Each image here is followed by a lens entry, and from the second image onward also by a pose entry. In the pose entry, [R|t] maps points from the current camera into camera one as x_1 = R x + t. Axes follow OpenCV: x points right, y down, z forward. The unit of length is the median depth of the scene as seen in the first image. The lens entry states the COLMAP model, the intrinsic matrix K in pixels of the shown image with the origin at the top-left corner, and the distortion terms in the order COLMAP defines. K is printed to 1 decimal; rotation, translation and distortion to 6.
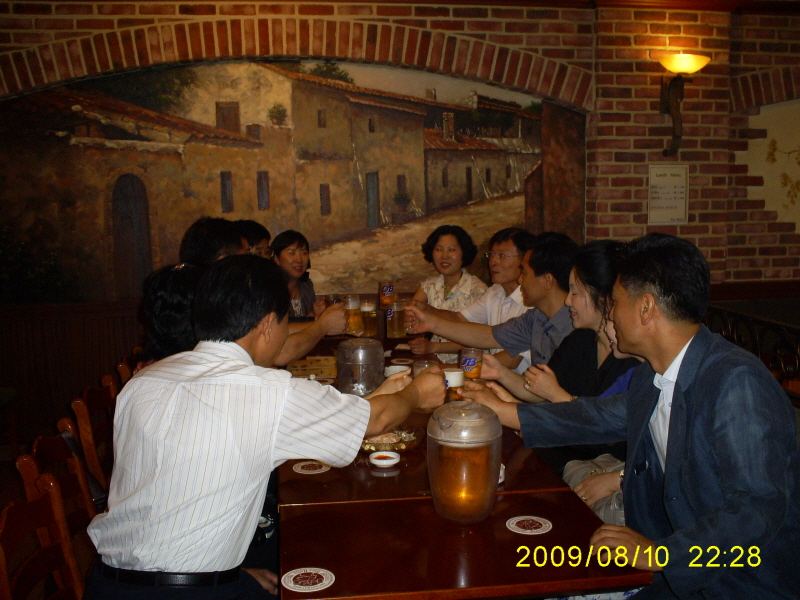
lens RADIAL K [[873.8, 0, 405.4], [0, 873.8, 303.4], [0, 0, 1]] dist [-0.102187, 0.000000]
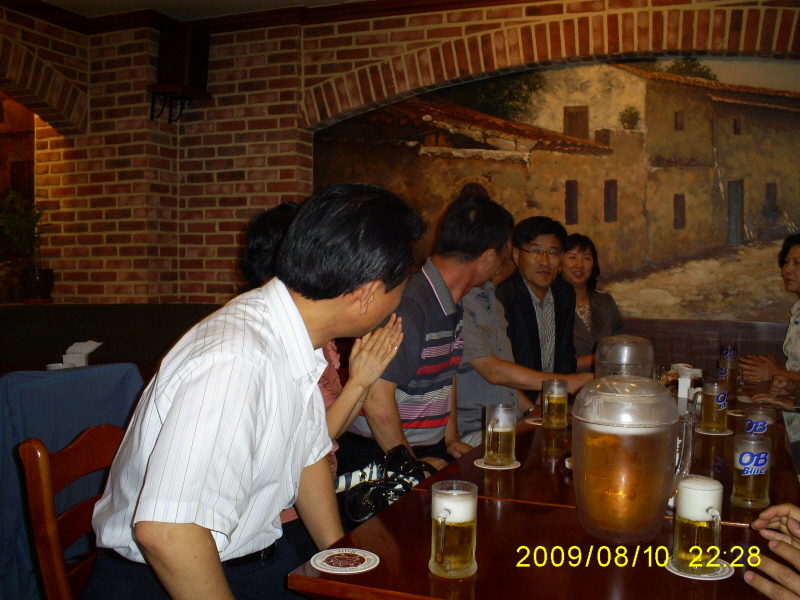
lens RADIAL K [[873.8, 0, 407.7], [0, 873.8, 302.0], [0, 0, 1]] dist [-0.102187, 0.000000]
pose [[0.869290, 0.043830, -0.492356, 0.105585], [-0.081237, 0.995185, -0.054837, 0.043698], [0.487582, 0.087667, 0.868665, 0.114205]]
